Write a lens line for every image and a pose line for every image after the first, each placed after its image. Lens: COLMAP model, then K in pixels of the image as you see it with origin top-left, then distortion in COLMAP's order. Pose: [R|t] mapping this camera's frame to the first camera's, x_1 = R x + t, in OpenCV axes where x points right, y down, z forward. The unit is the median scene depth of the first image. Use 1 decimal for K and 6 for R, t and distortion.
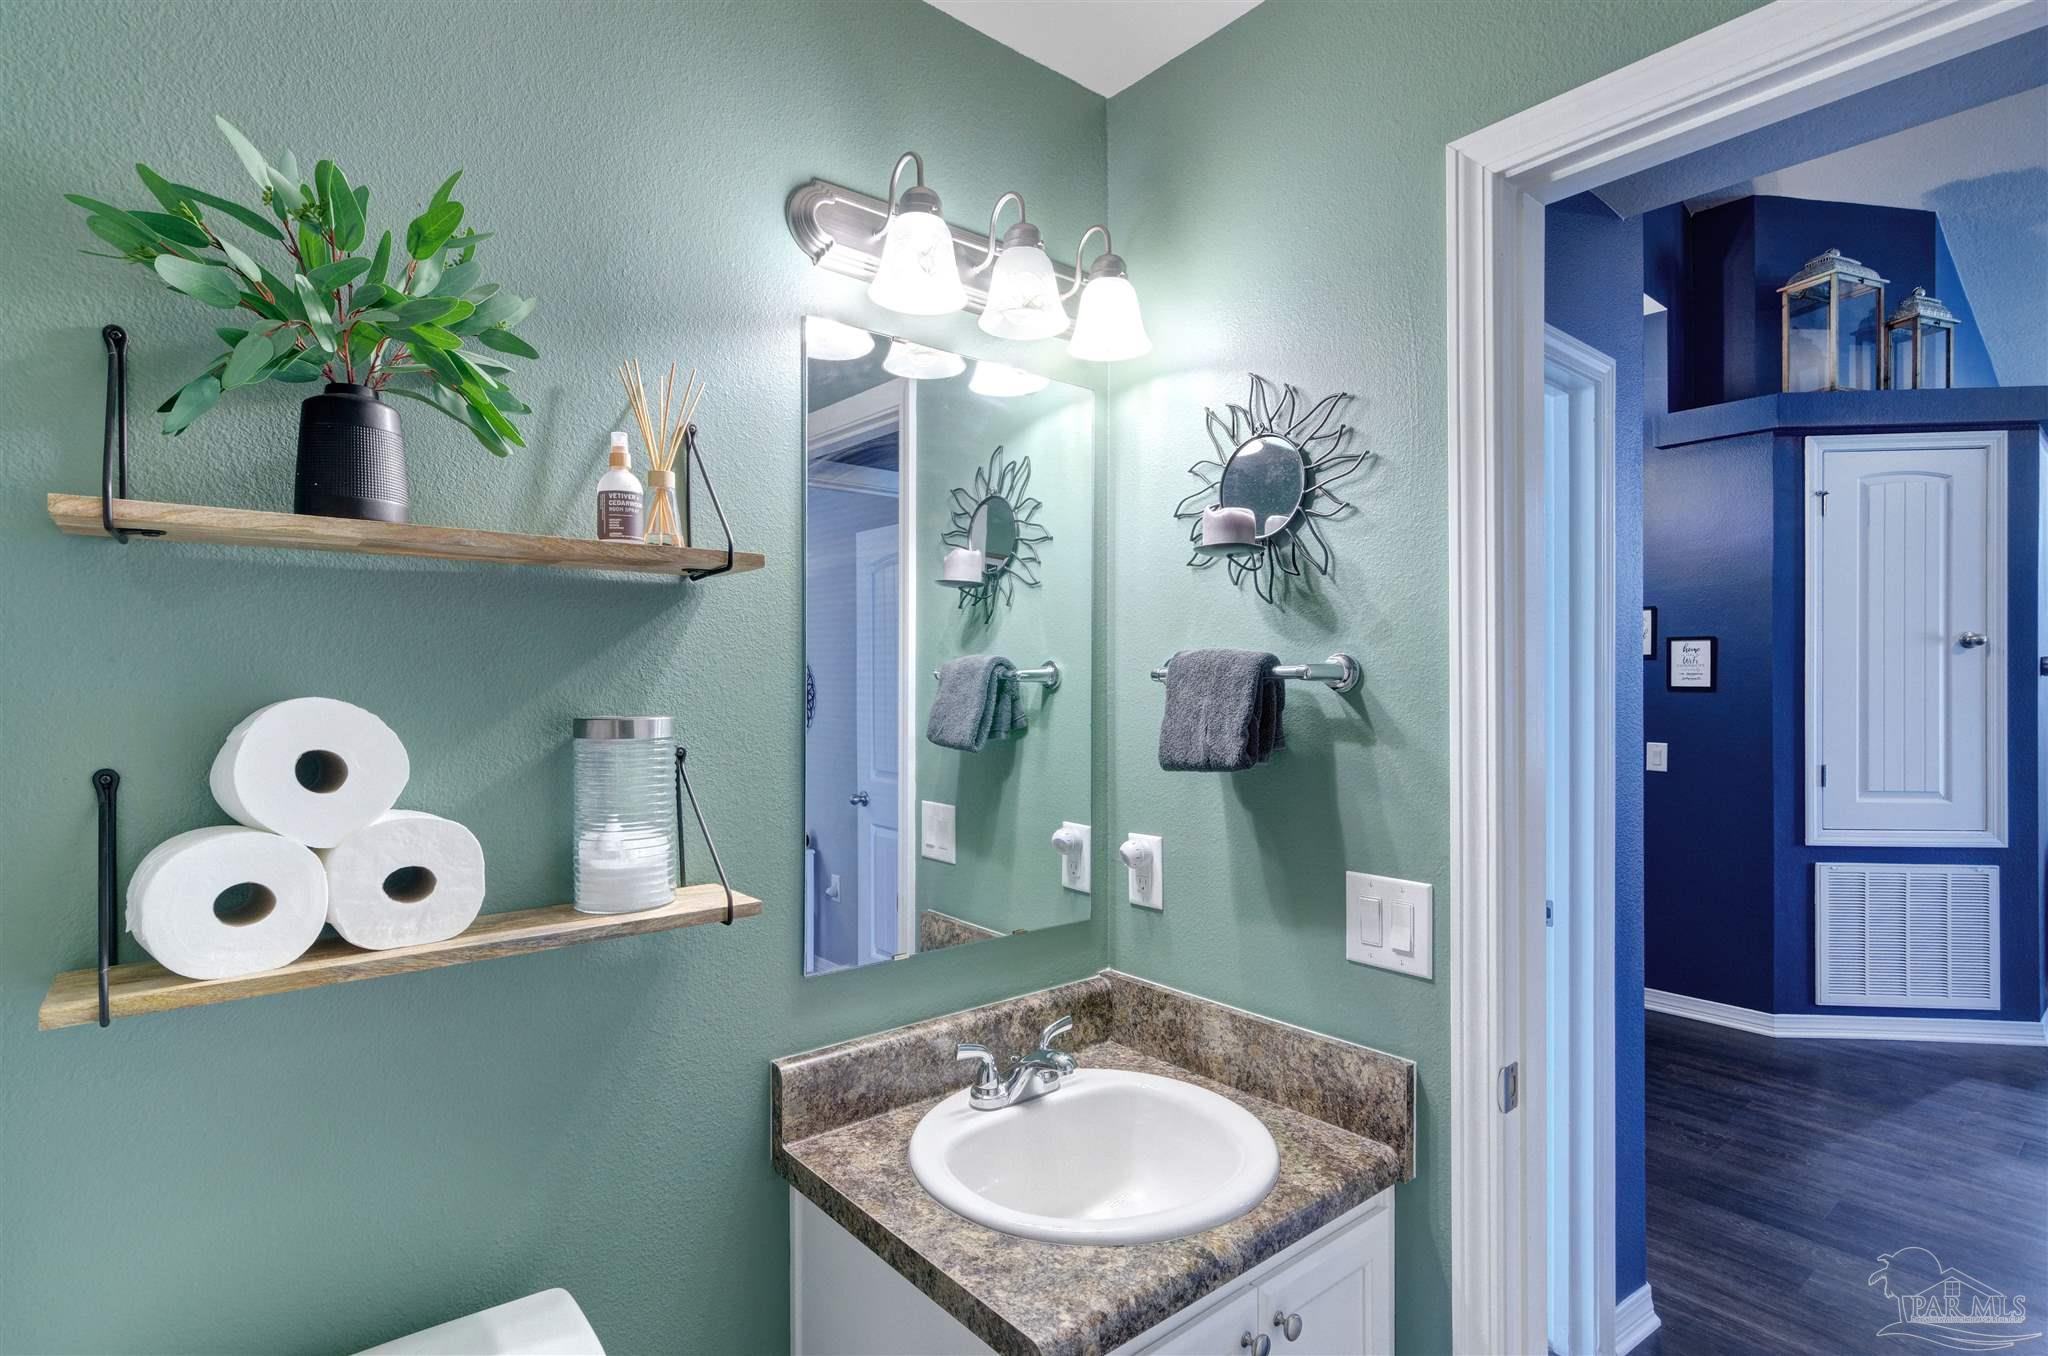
lens RADIAL K [[1012.5, 0, 1024.0], [0, 1012.5, 678.0], [0, 0, 1]] dist [-0.001615, -0.000244]
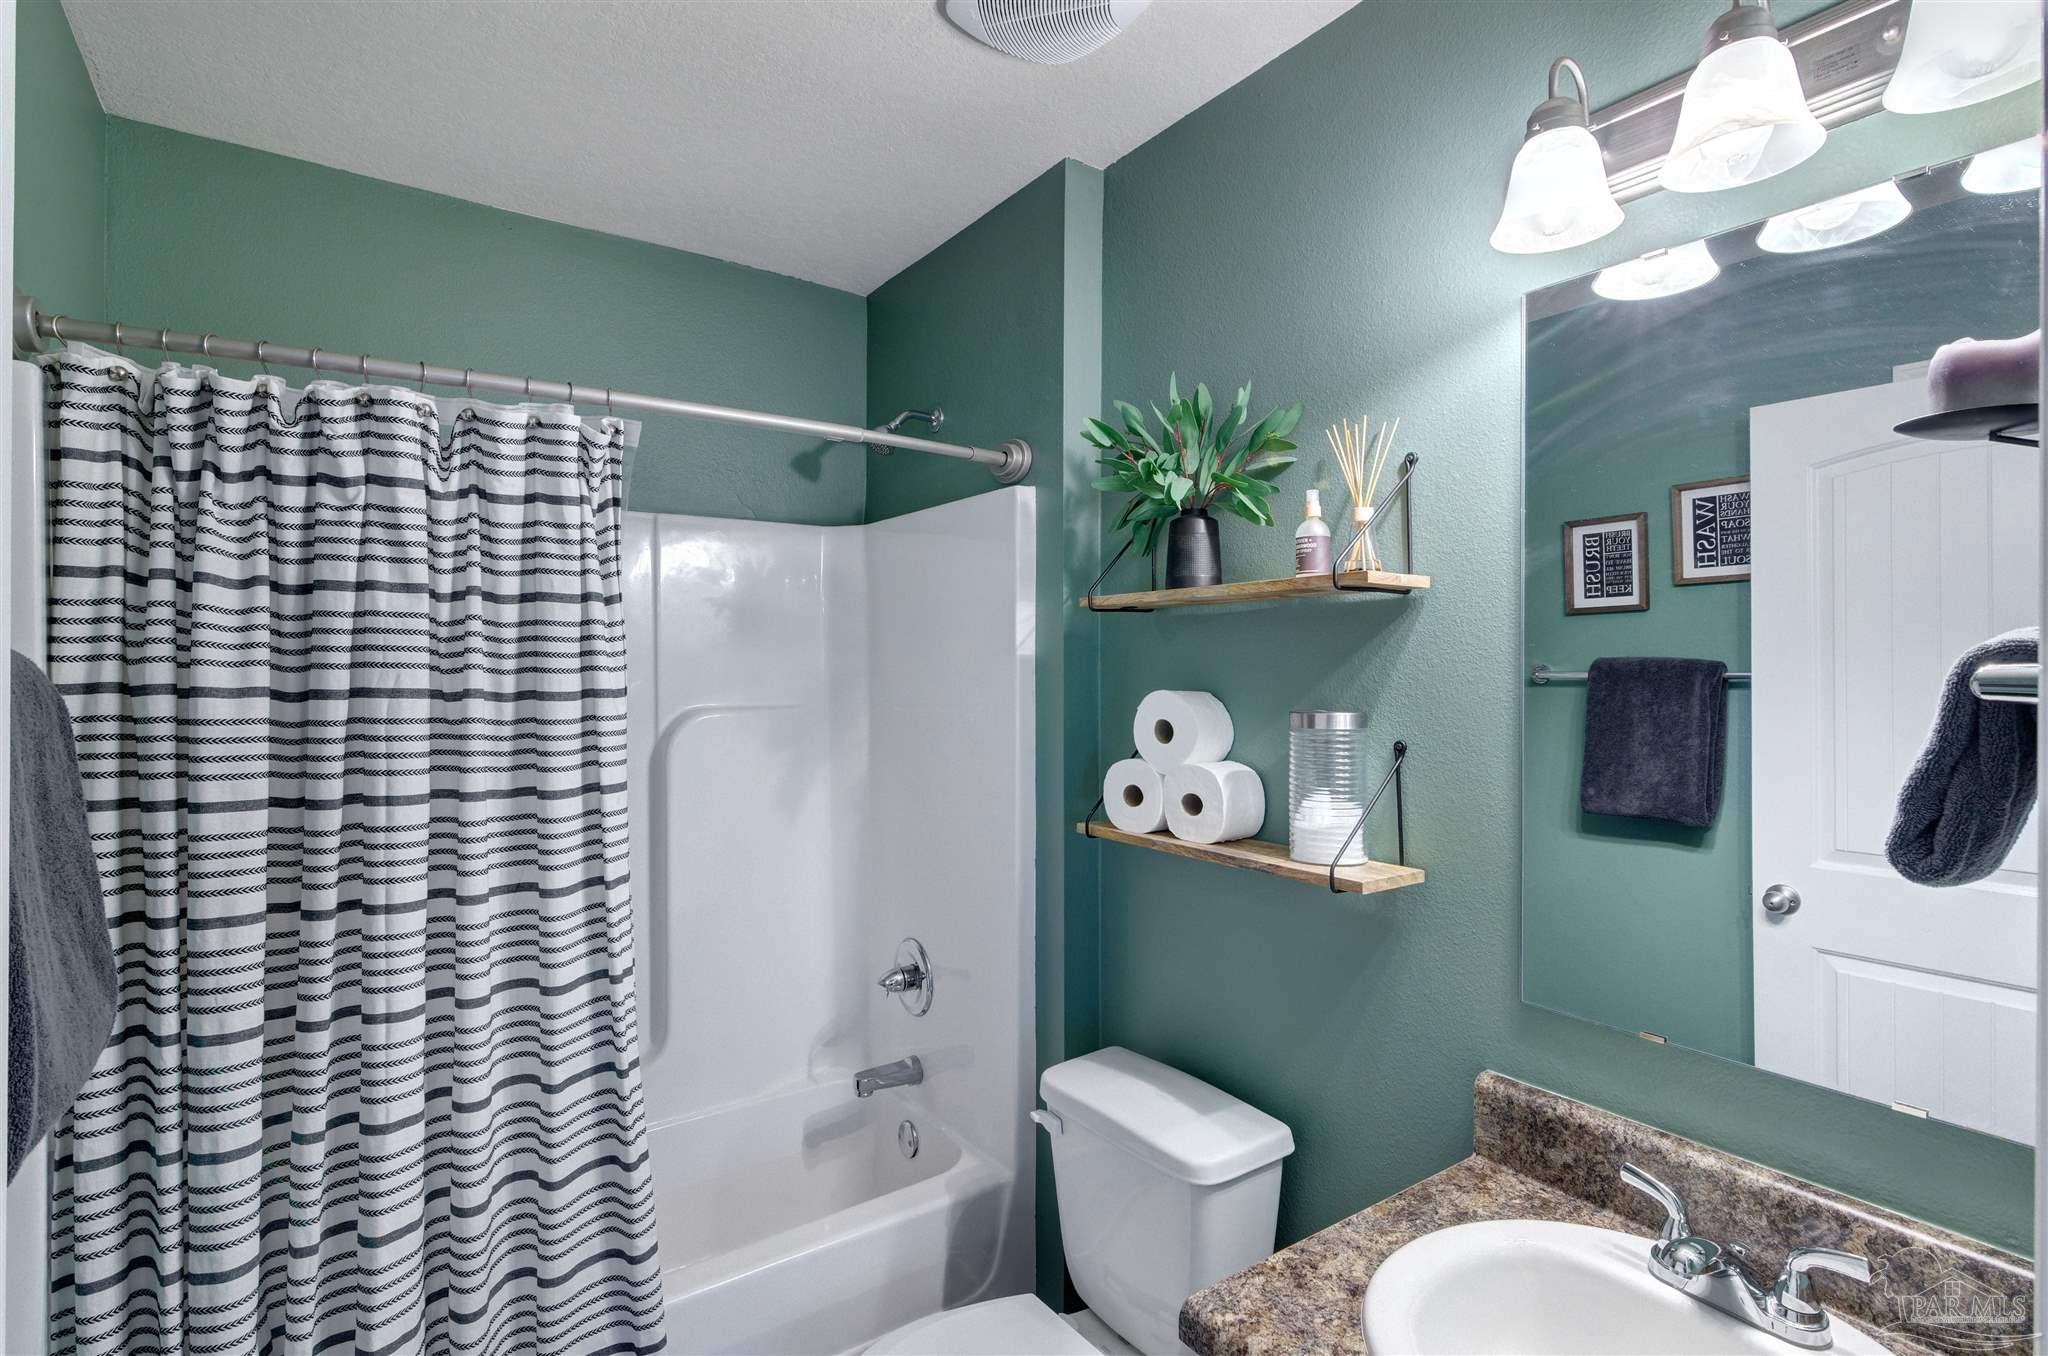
lens RADIAL K [[951.9, 0, 1024.0], [0, 951.9, 678.0], [0, 0, 1]] dist [-0.001513, -0.000406]
pose [[-0.071604, 0.004937, -0.997421, 0.798251], [-0.002797, 0.999983, 0.005151, -0.008313], [0.997429, 0.003158, -0.071589, 0.693853]]
